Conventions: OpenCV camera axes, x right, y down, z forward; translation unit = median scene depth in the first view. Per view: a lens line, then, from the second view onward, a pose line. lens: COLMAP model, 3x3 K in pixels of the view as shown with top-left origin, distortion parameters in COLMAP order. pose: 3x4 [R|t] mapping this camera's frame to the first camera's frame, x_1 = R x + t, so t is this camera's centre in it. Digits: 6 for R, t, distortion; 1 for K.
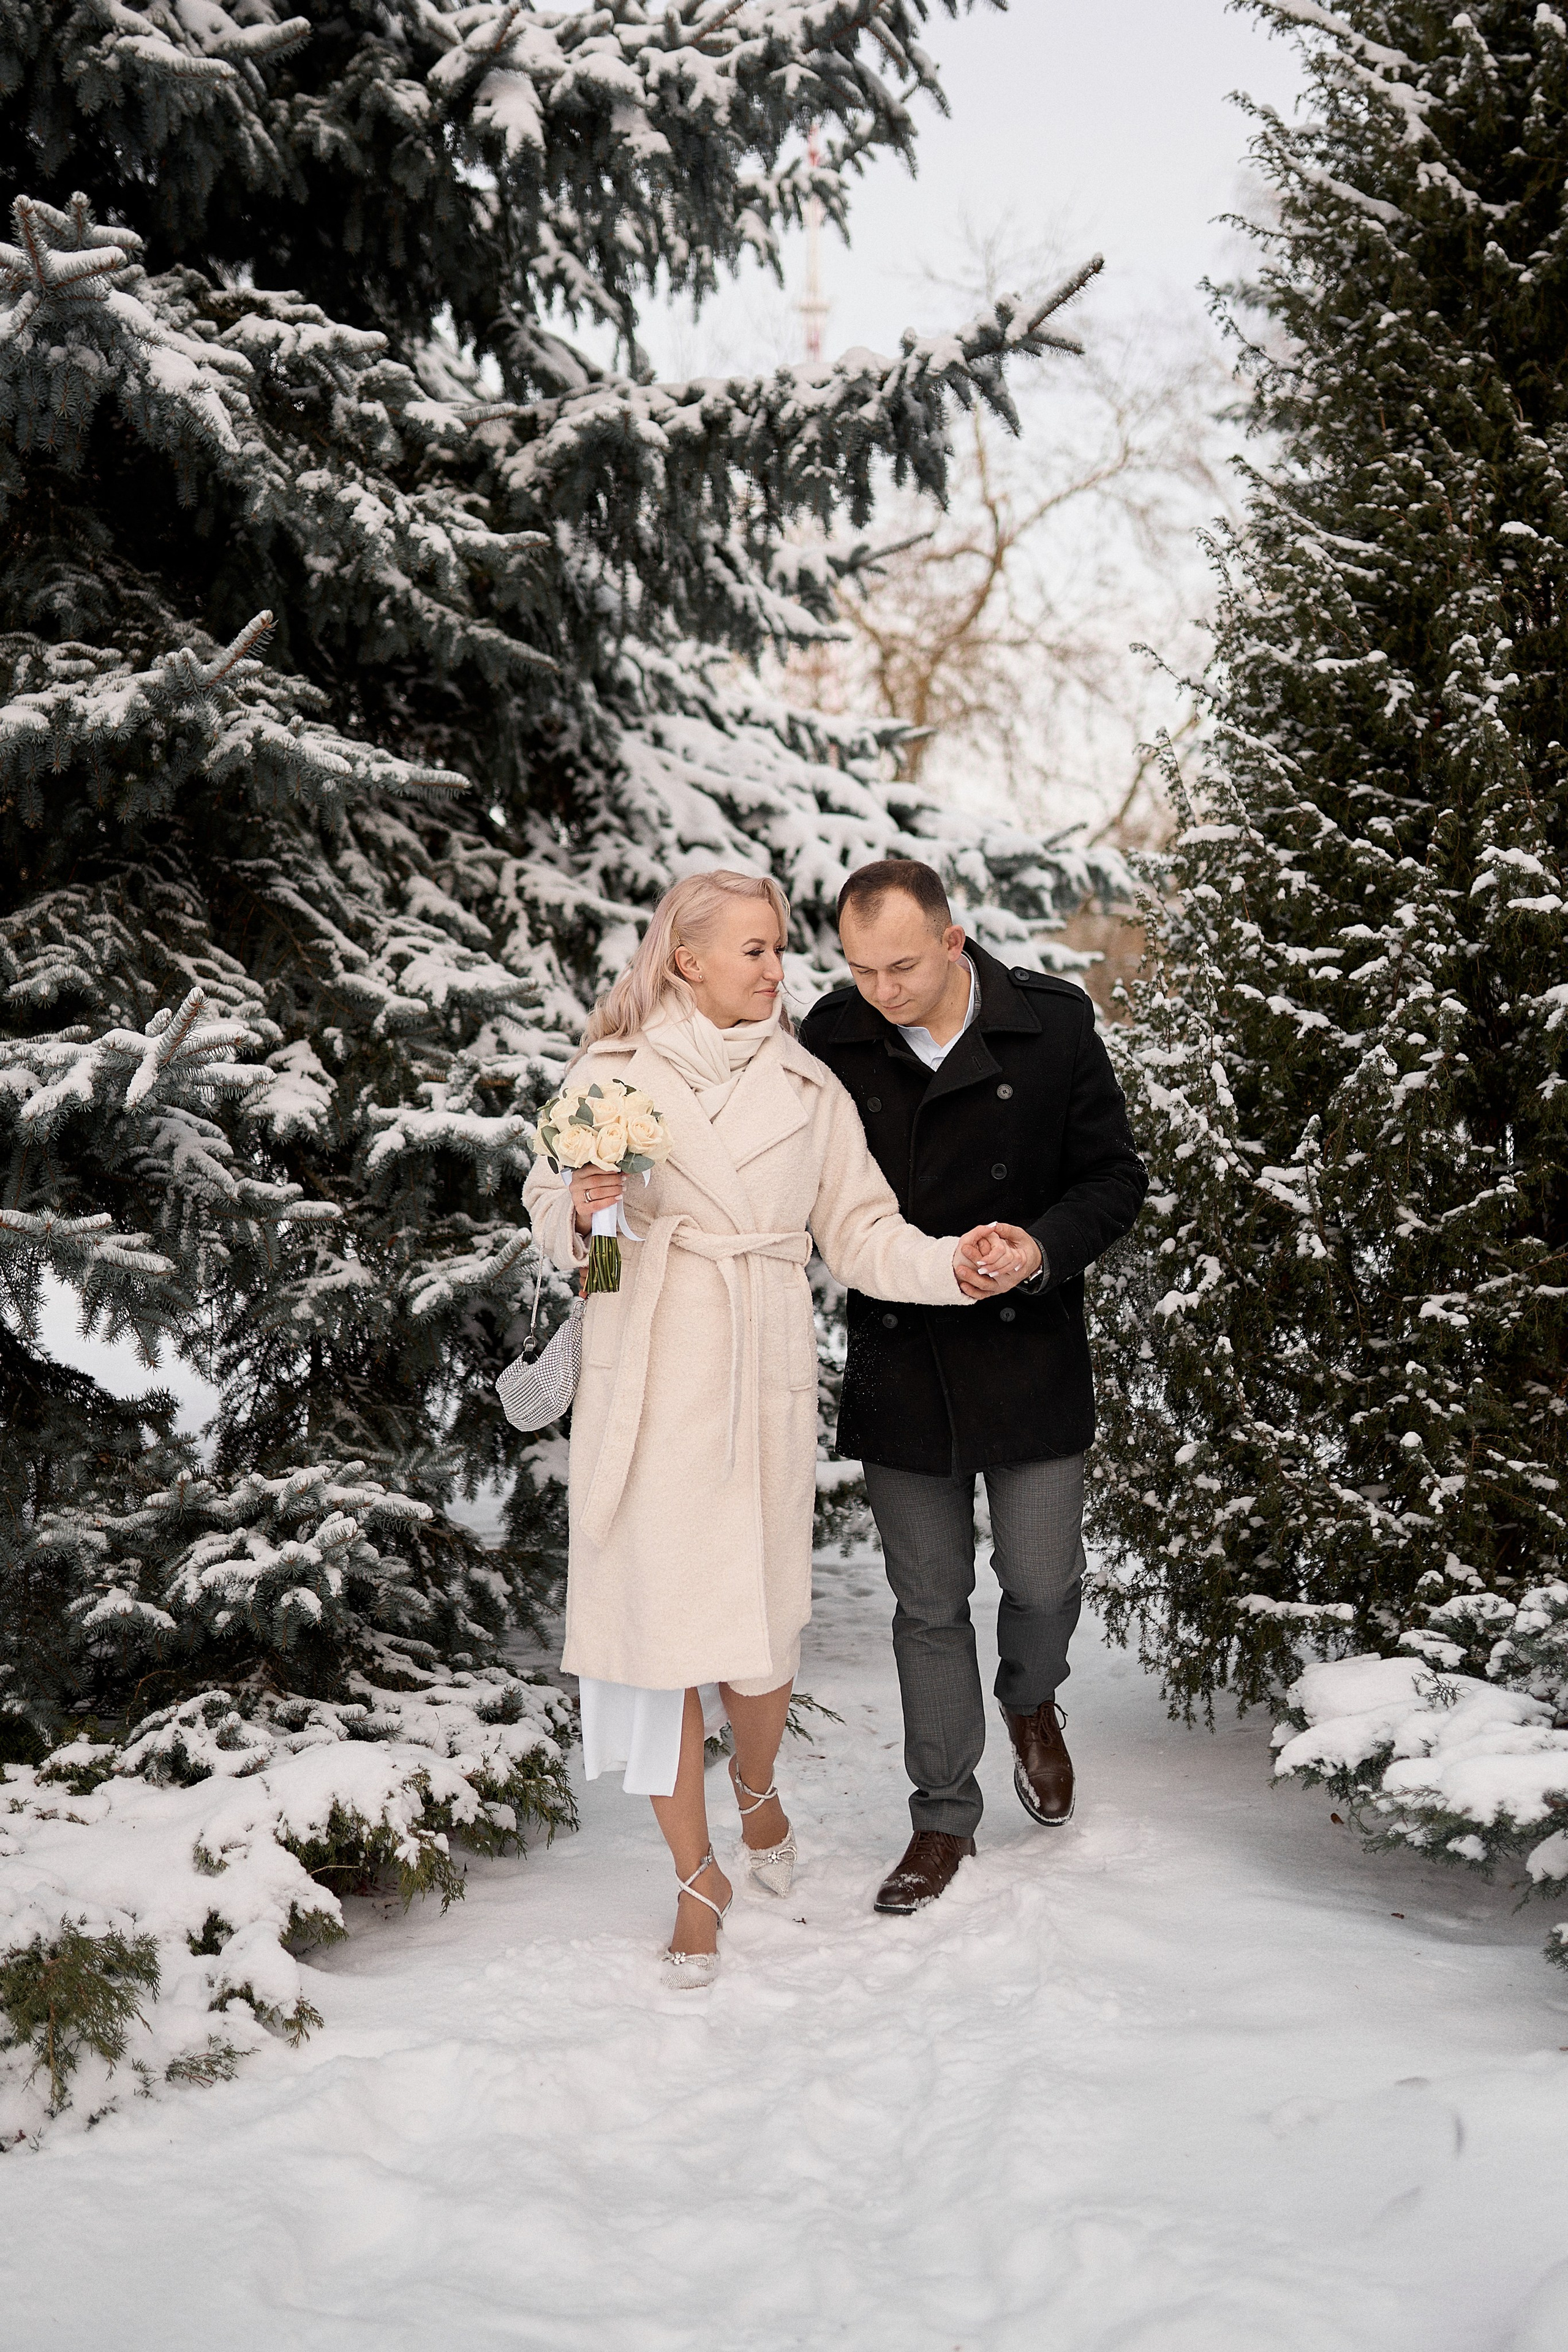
lens RADIAL K [[2437.5, 0, 778.0], [0, 2437.5, 1112.2], [0, 0, 1]] dist [-0.014503, 0.003246]
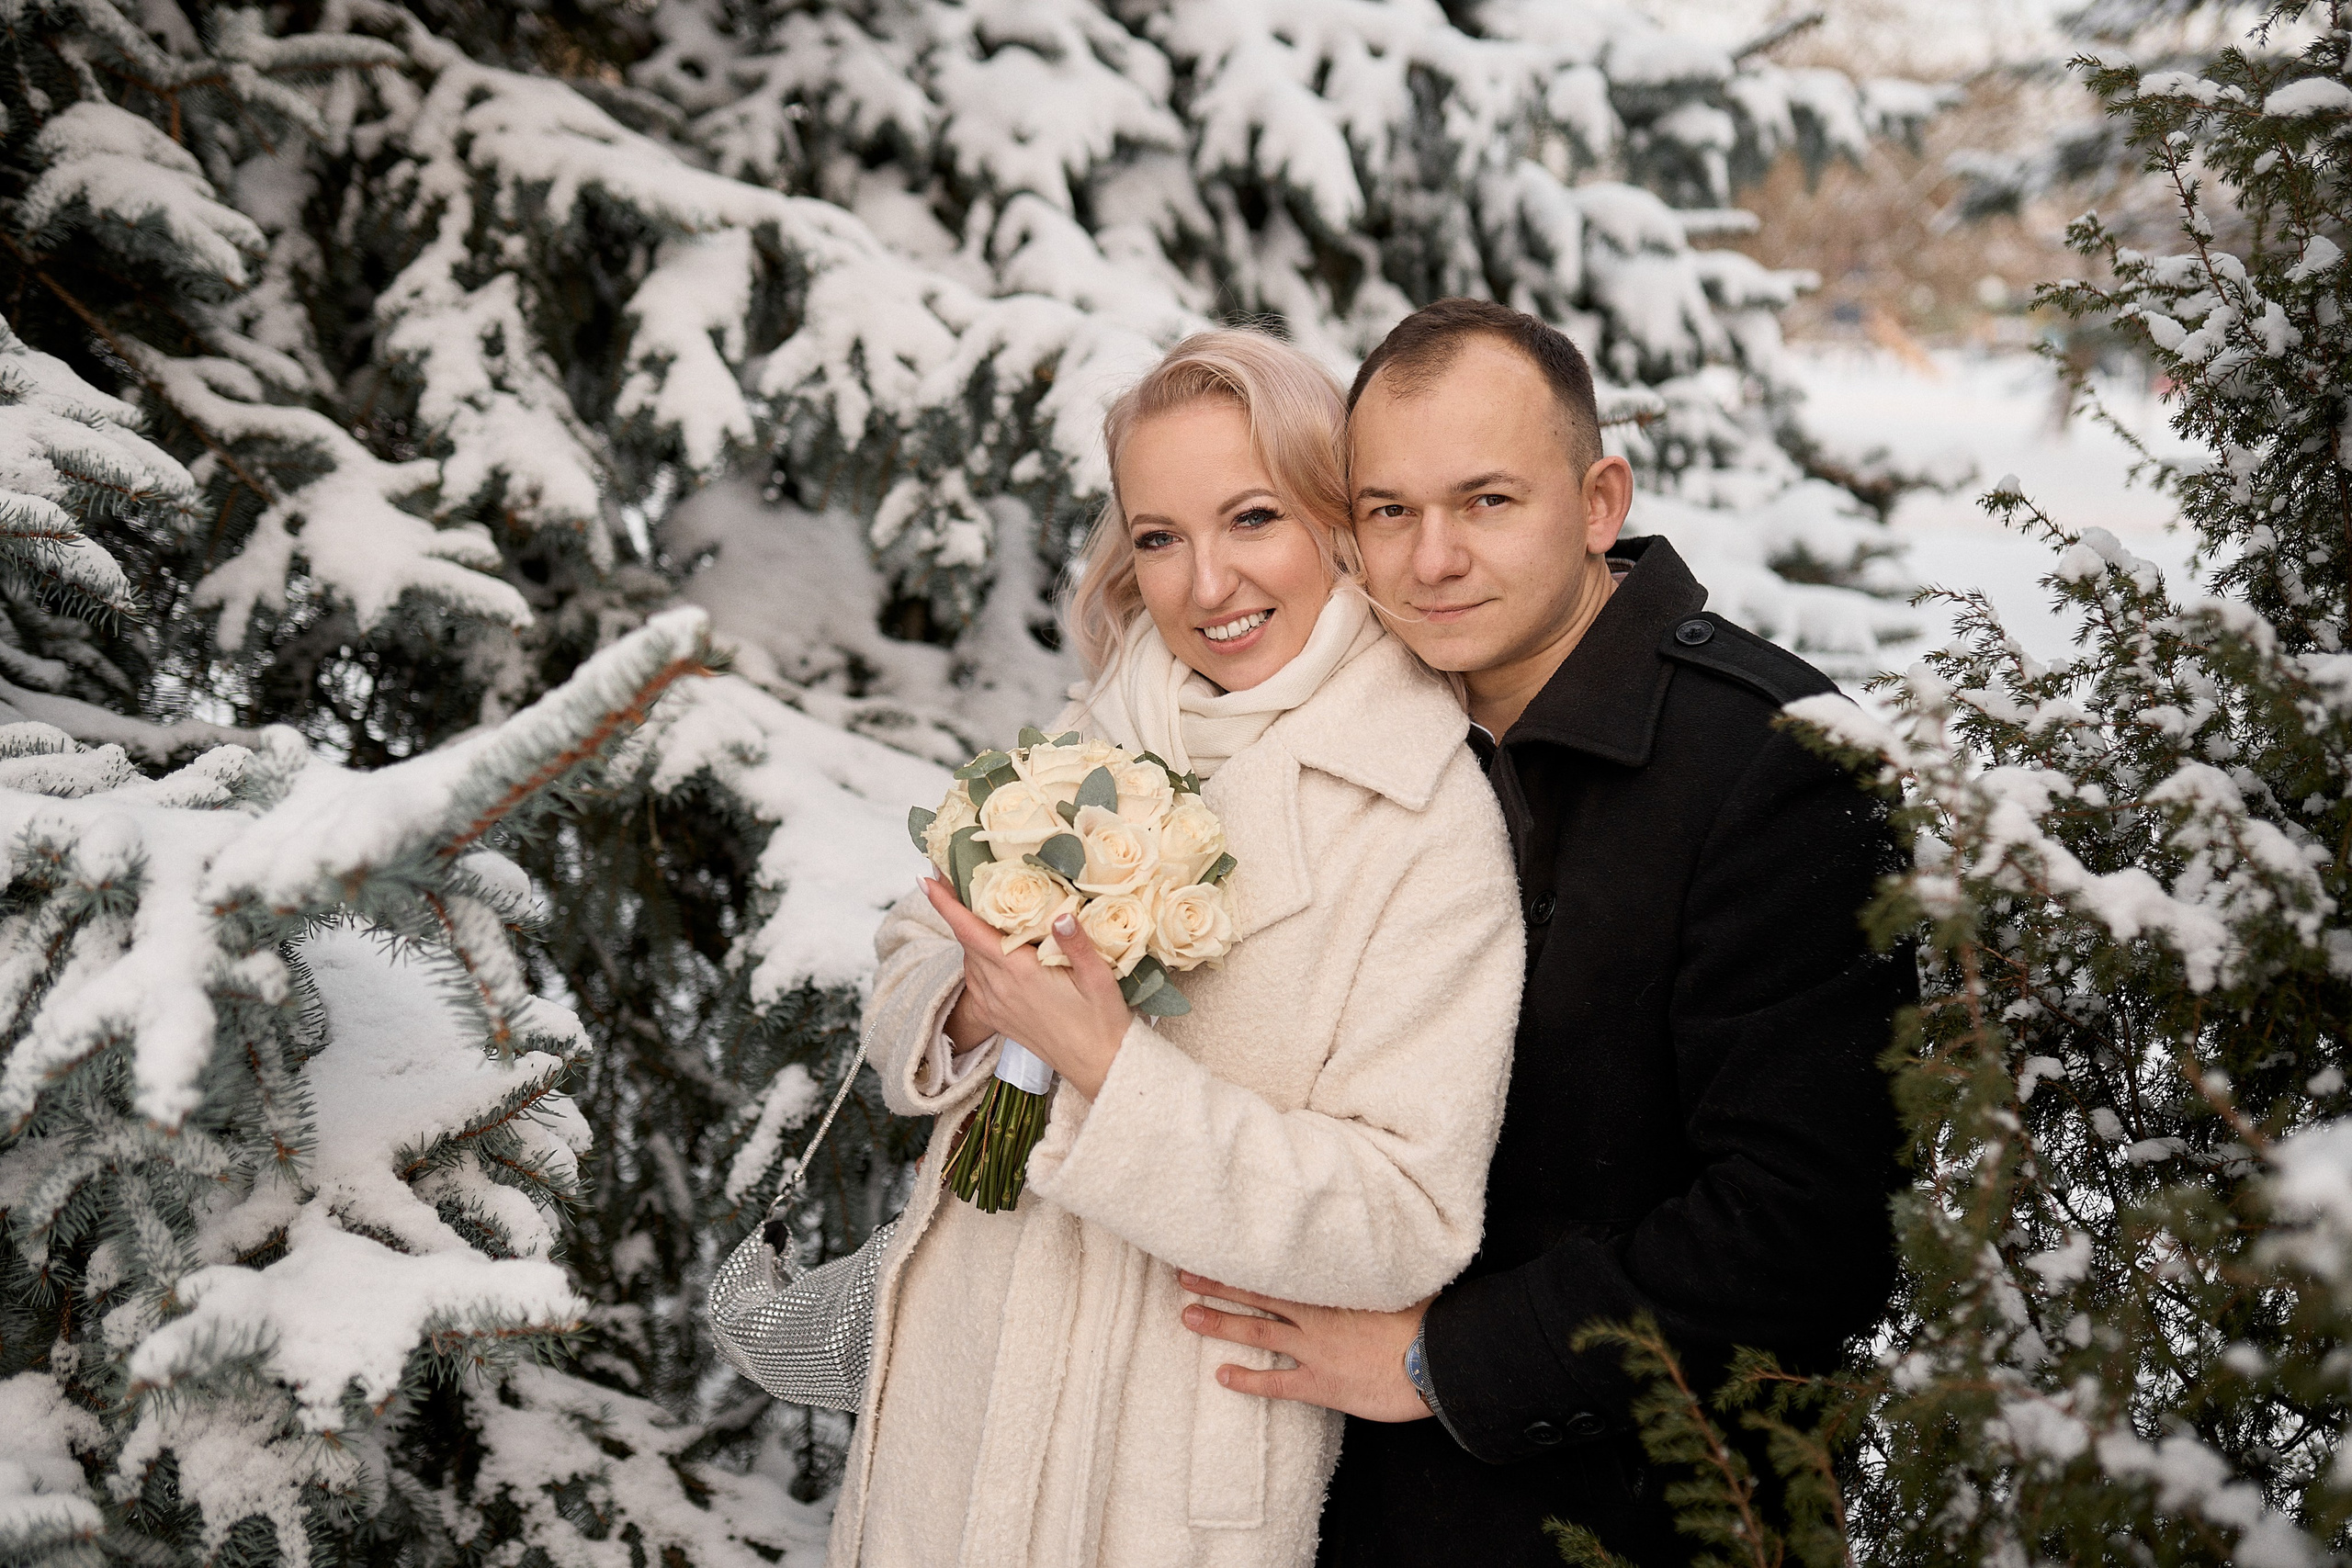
lens RADIAL K [[2217.5, 0, 1182.4], [0, 2217.5, 793.7], [0, 0, 1]] dist [-0.010835, 0.013210]
pose [[0.995423, 0.045900, -0.083817, 0.049582], [-0.027731, 0.978099, 0.206283, -0.061597], [0.091450, -0.203015, 0.974896, 0.601268]]
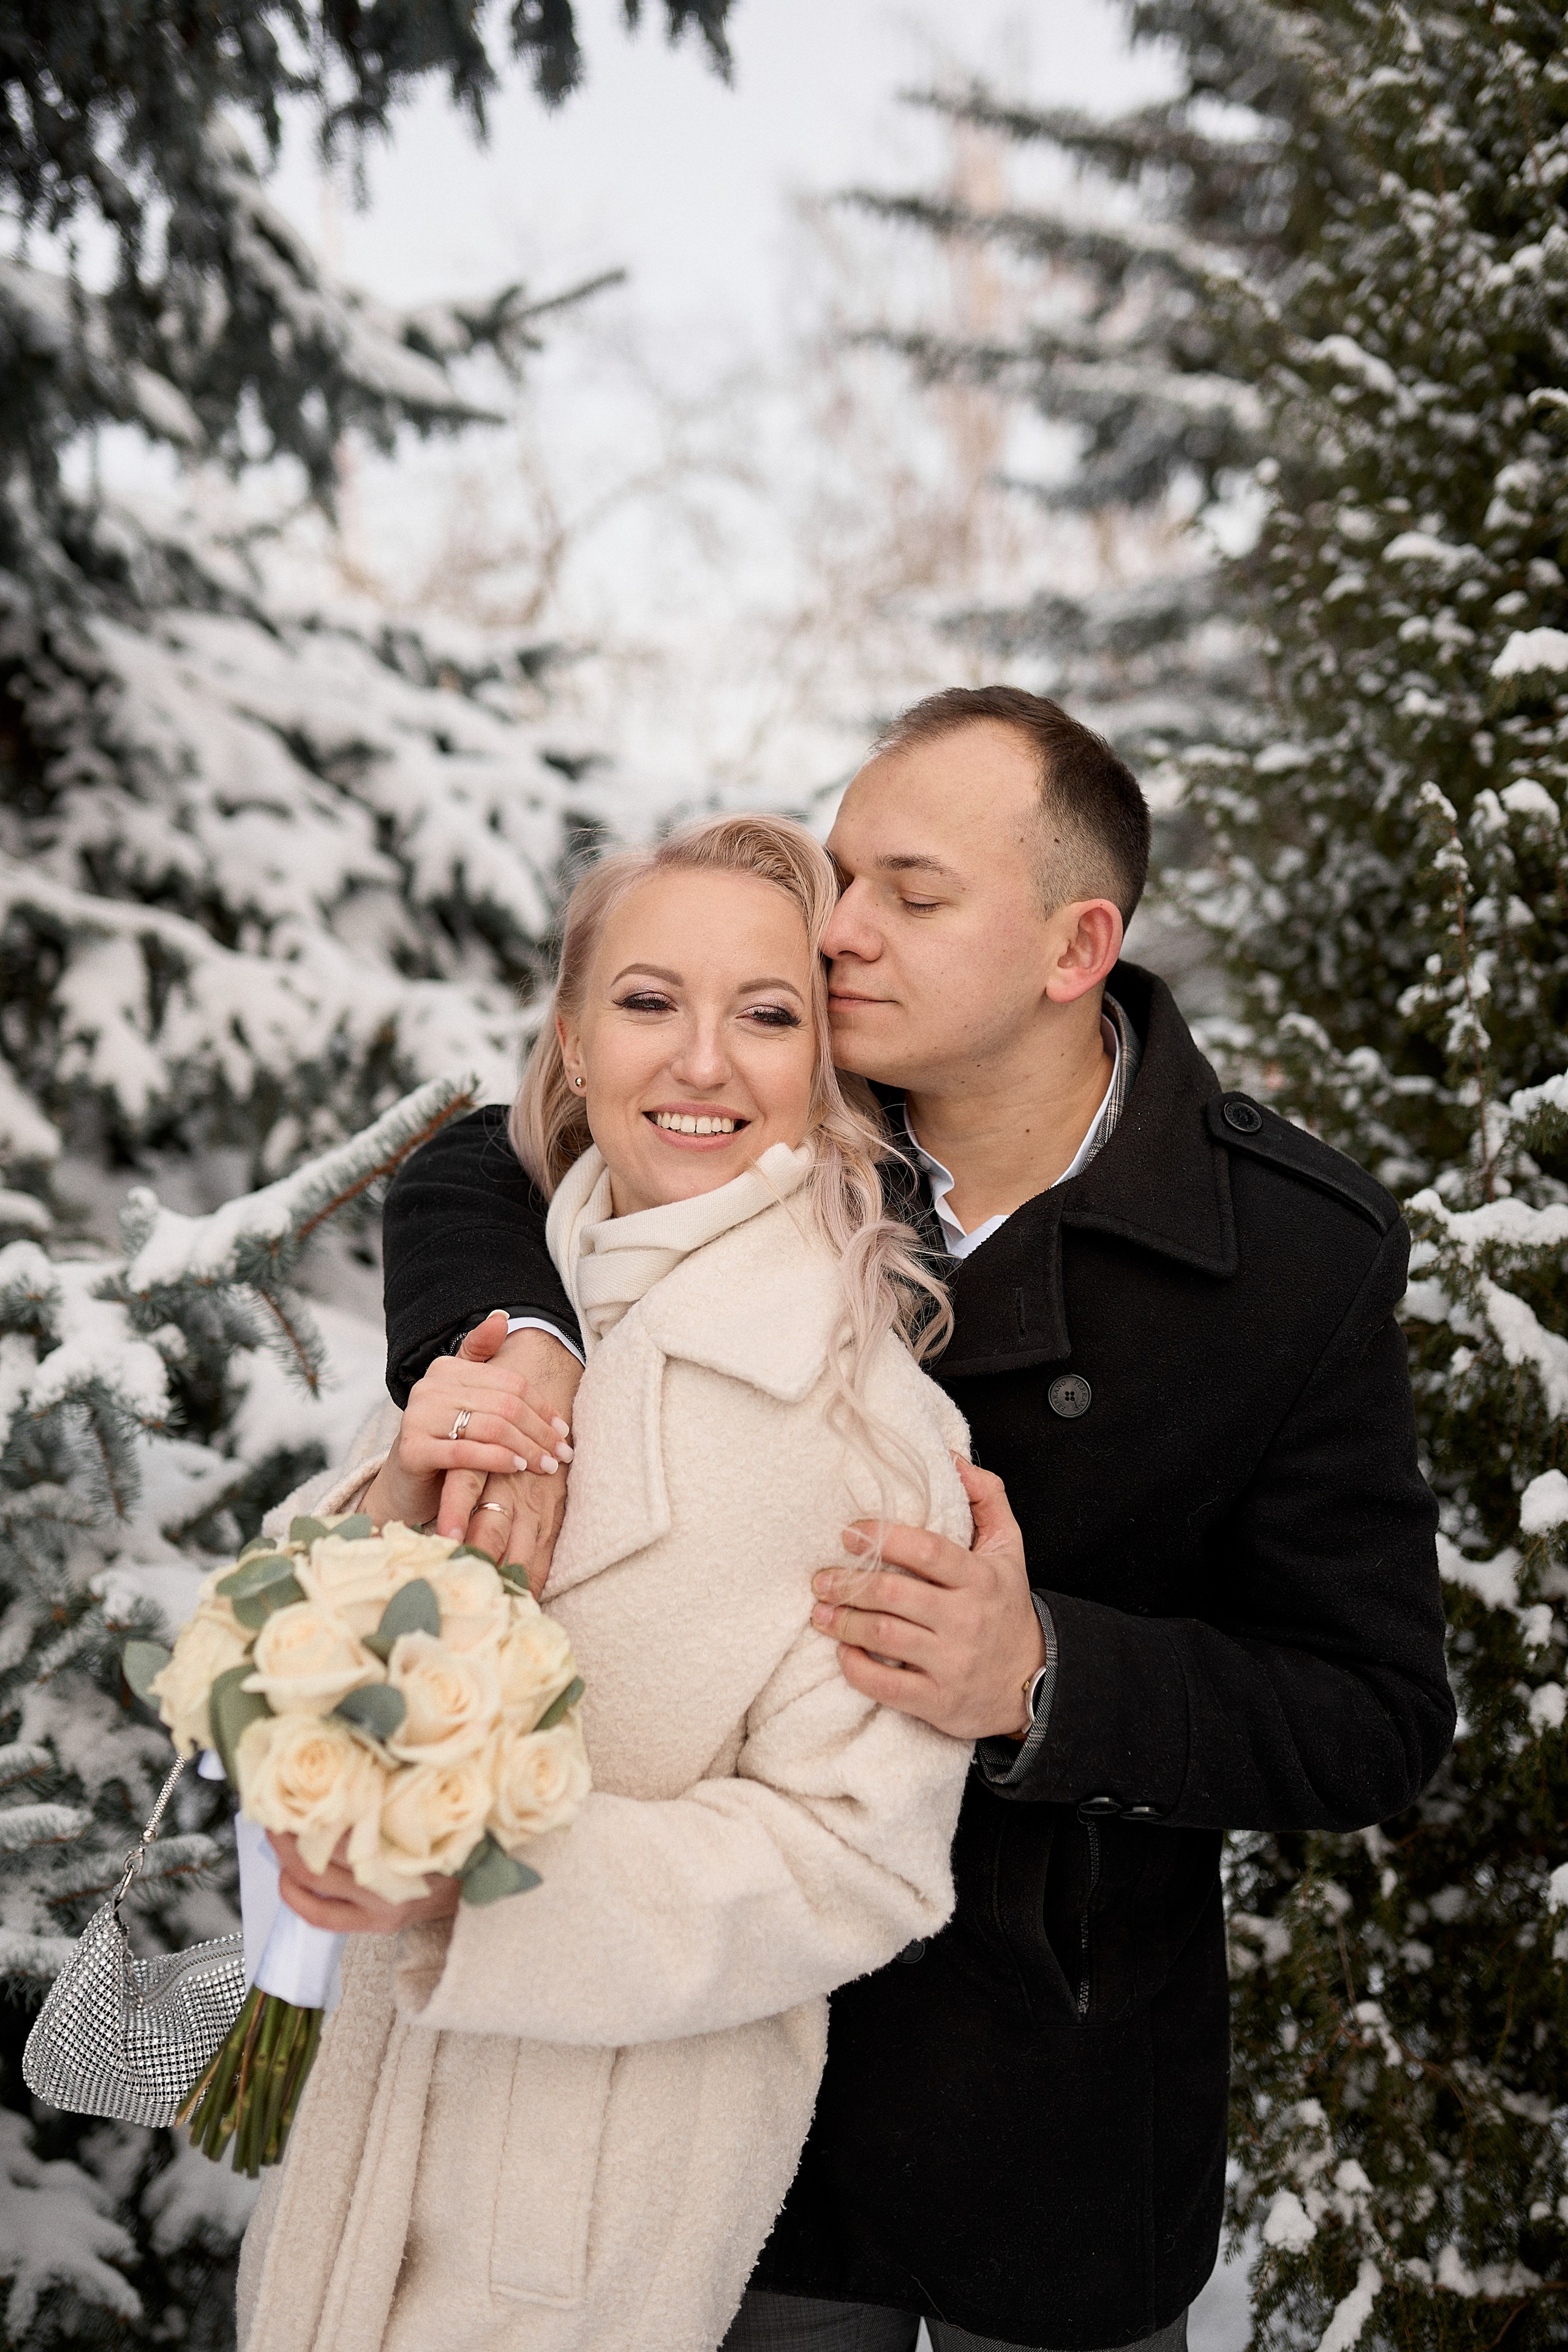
lens RADIAL K [[2241.3, 0, 770.6], [0, 2241.3, 1181.8], [0, 0, 1]] dist [-0.010284, 0.023076]
pose [[0.980944, -0.052138, 0.187165, -0.017019], [0.047129, 0.998404, 0.031116, -0.032583], [-0.188489, -0.021702, 0.981836, 0.486277]]
